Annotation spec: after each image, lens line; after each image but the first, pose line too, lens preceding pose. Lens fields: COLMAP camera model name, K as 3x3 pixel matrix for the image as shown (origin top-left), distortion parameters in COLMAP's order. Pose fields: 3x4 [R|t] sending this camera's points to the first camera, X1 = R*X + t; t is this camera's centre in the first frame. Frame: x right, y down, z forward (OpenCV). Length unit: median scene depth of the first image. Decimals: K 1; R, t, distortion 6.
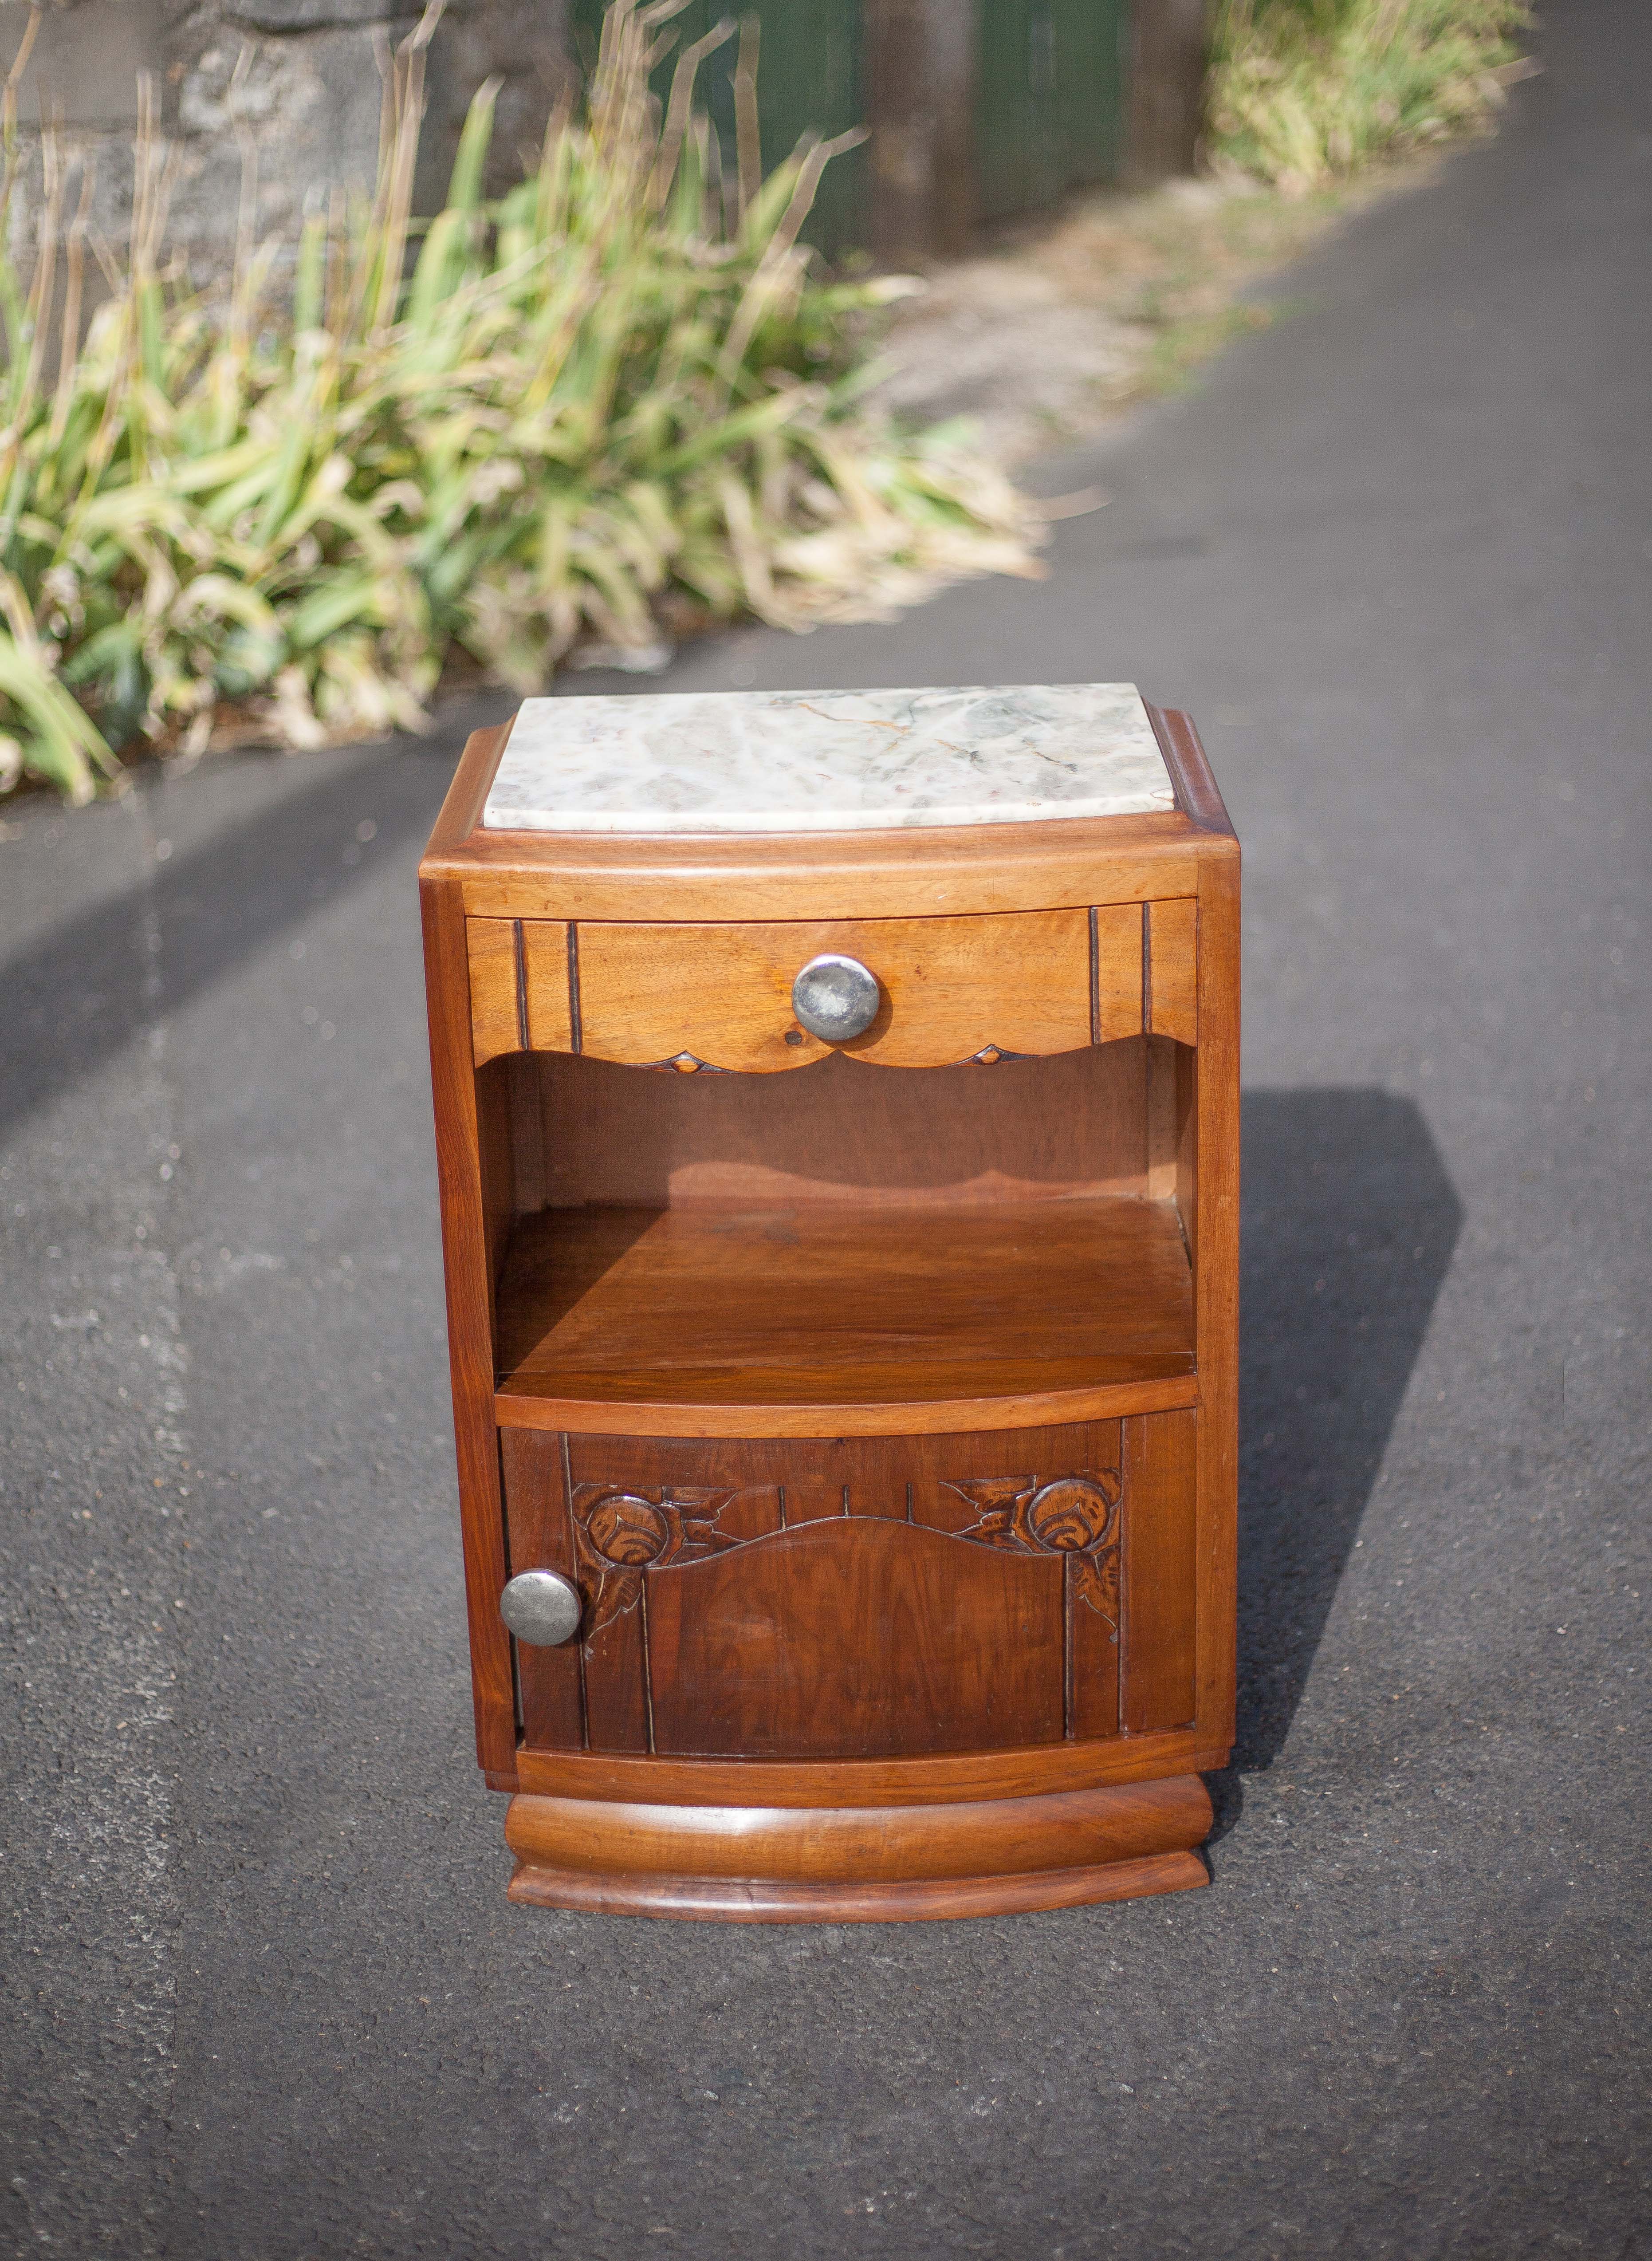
lens RADIAL K [[3676.6, 0, 1002.0], [0, 3676.6, 1046.9], [0, 0, 1]] dist [-0.059508, -0.104233]
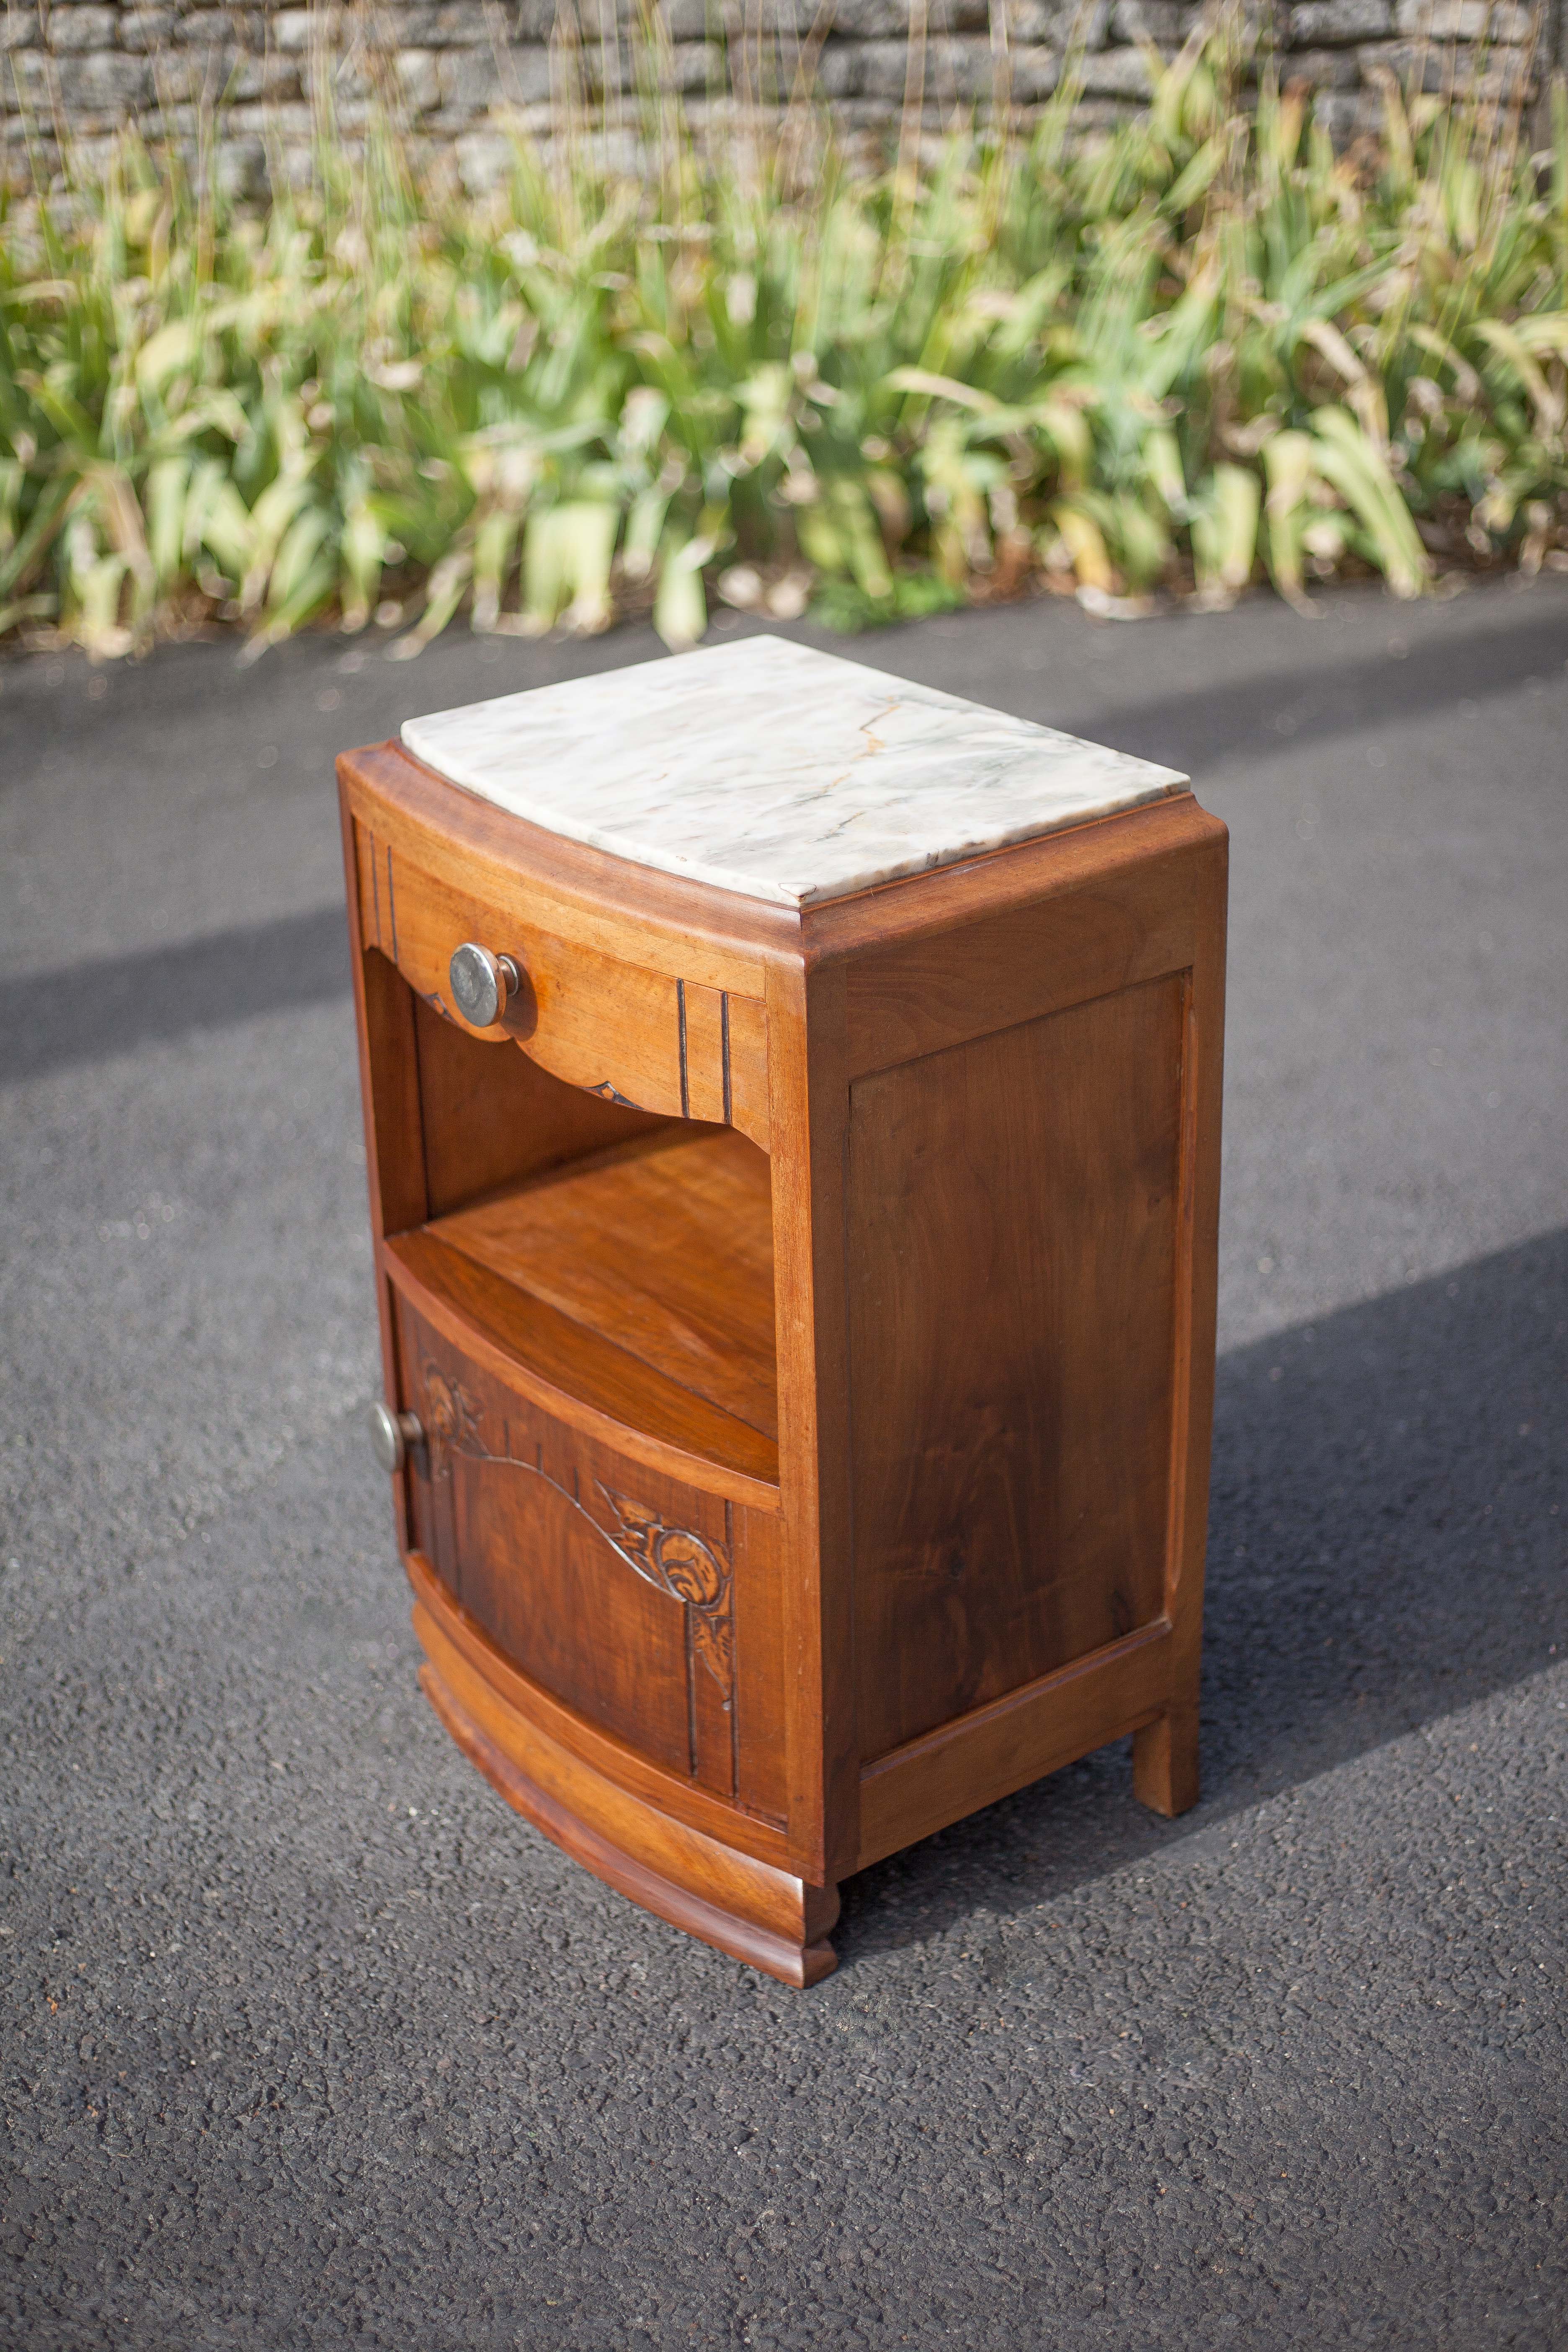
lens RADIAL K [[3453.2, 0, 784.0], [0, 3453.2, 1176.0], [0, 0, 1]] dist [-0.109812, 0.004353]
pose [[0.588032, 0.344192, -0.731950, 0.673914], [-0.243511, 0.938290, 0.245590, -0.204447], [0.771311, 0.033823, 0.635559, 0.427219]]
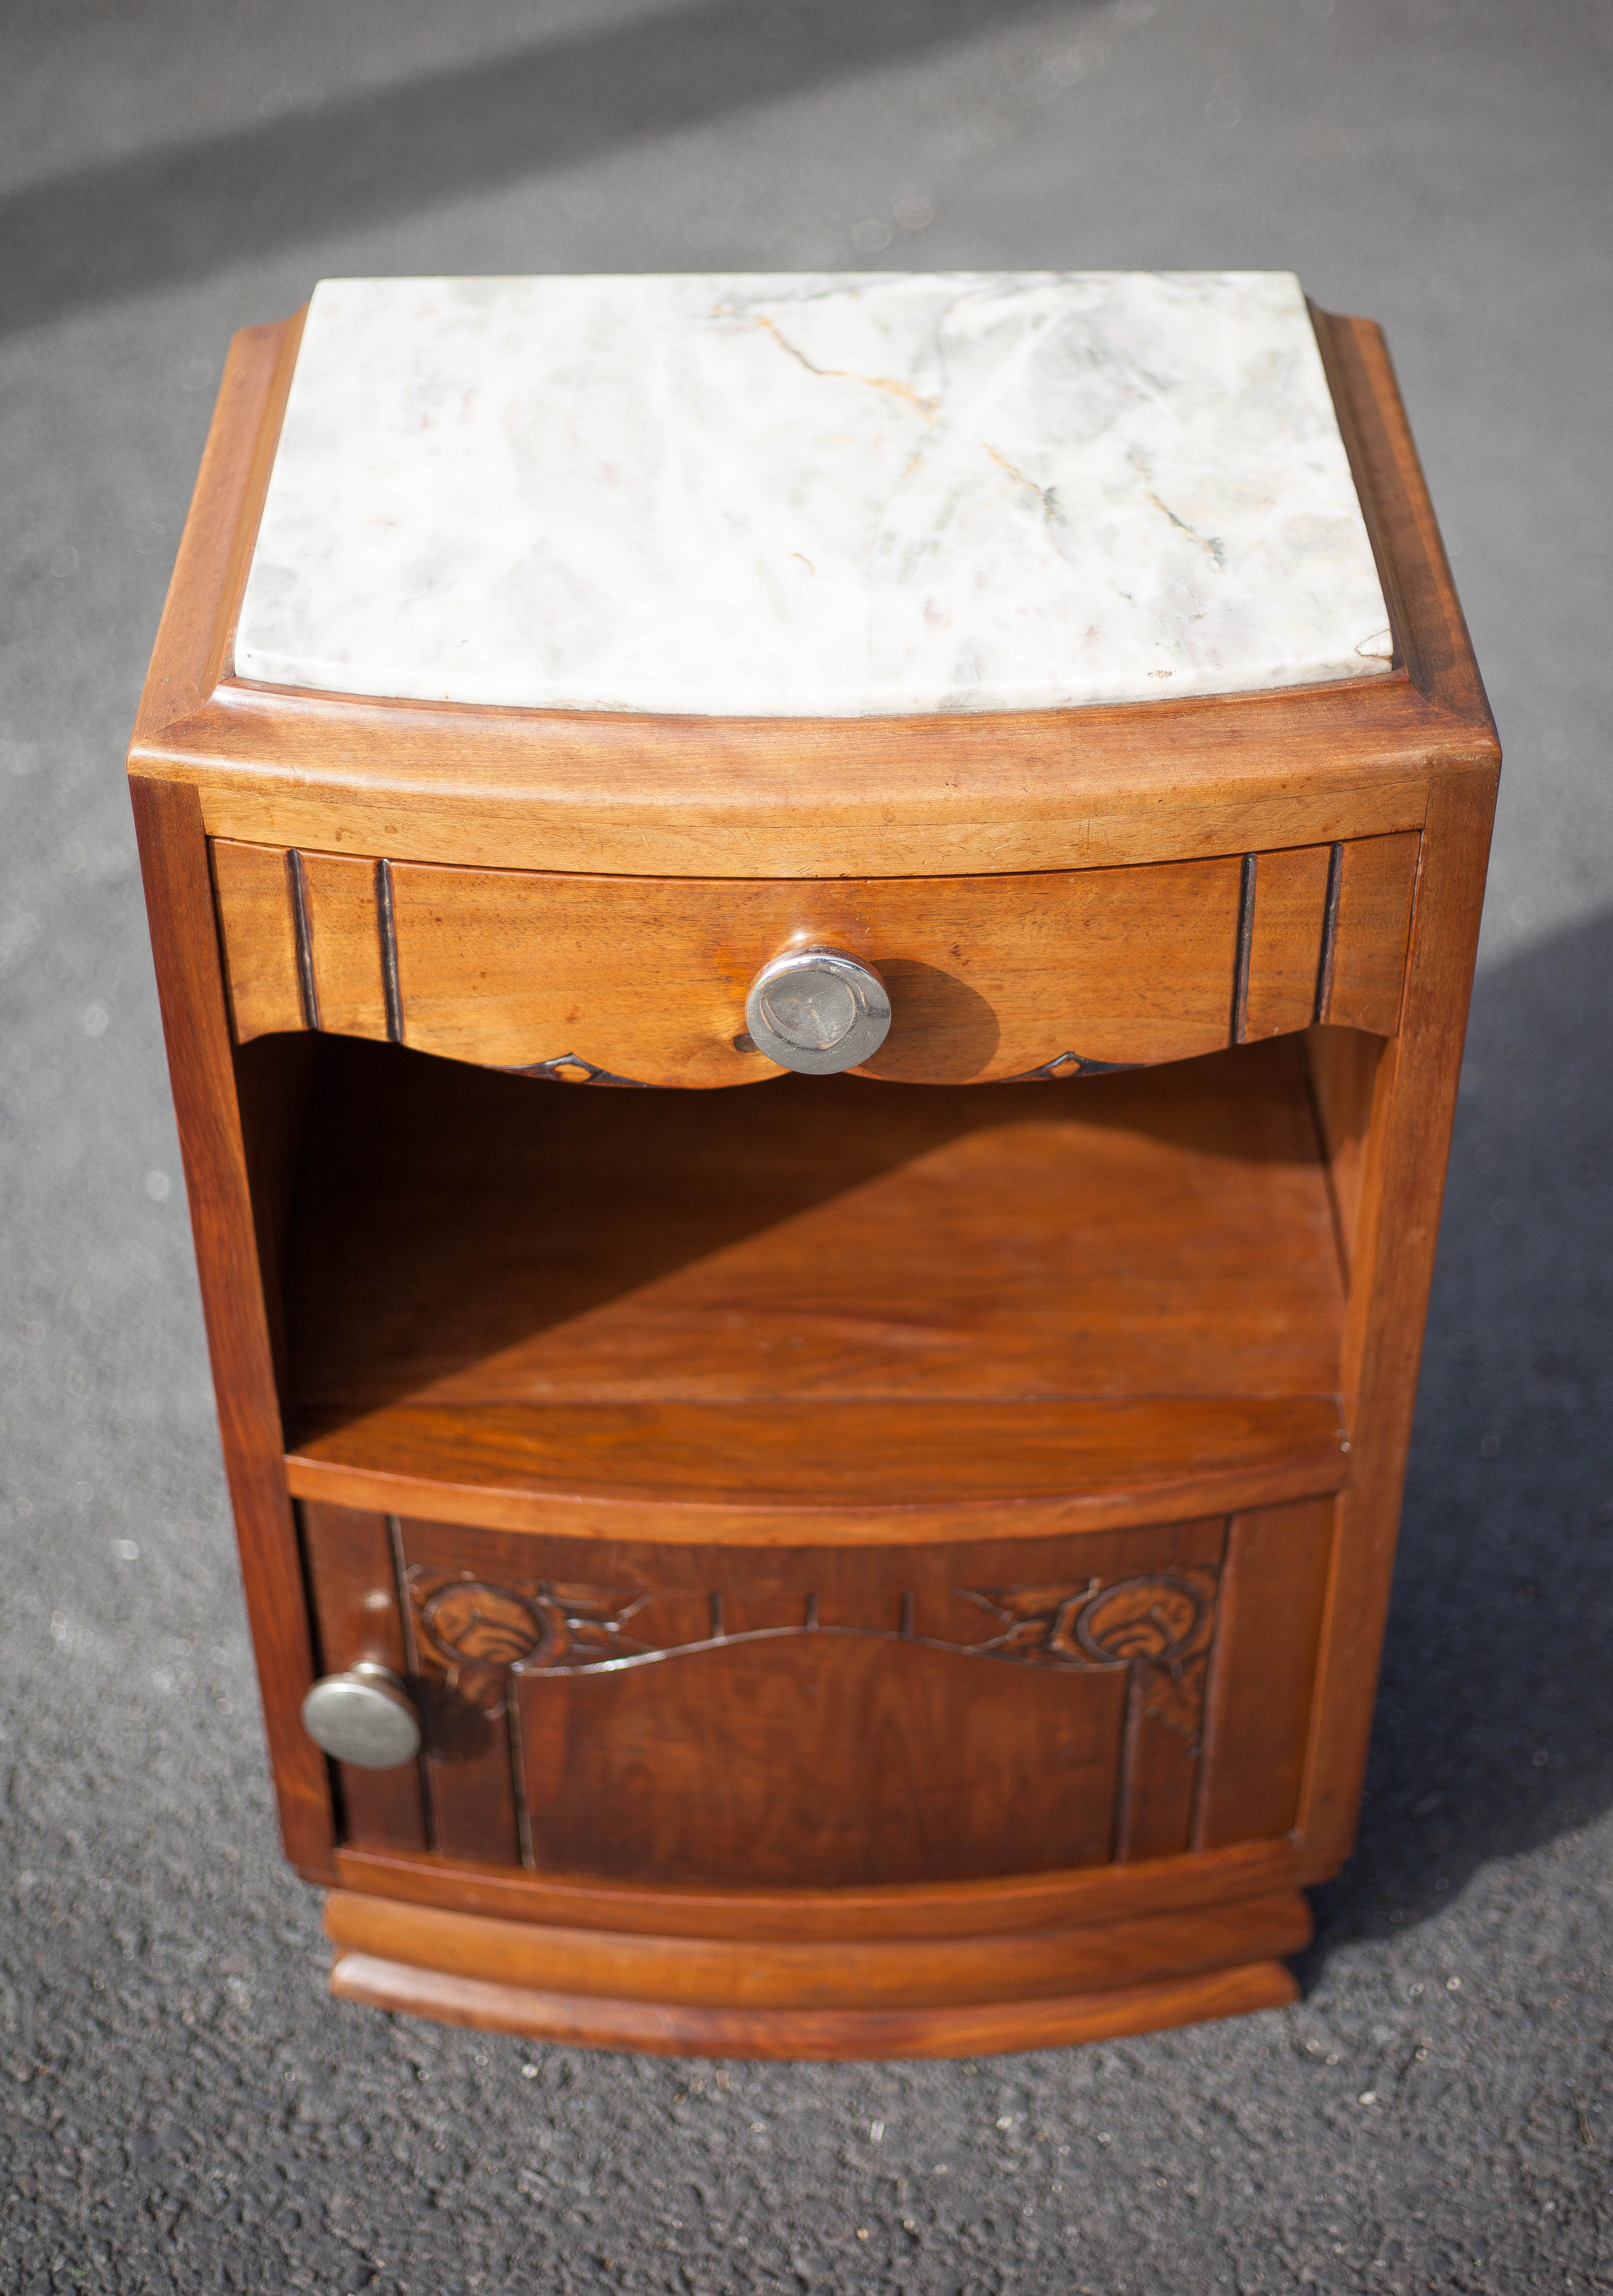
lens RADIAL K [[3642.6, 0, 814.7], [0, 3642.6, 1099.0], [0, 0, 1]] dist [-0.124248, 0.077644]
pose [[0.999340, 0.030436, -0.019824, -0.031258], [-0.021757, 0.938618, 0.344271, -0.190971], [0.029086, -0.343612, 0.938661, 0.403829]]
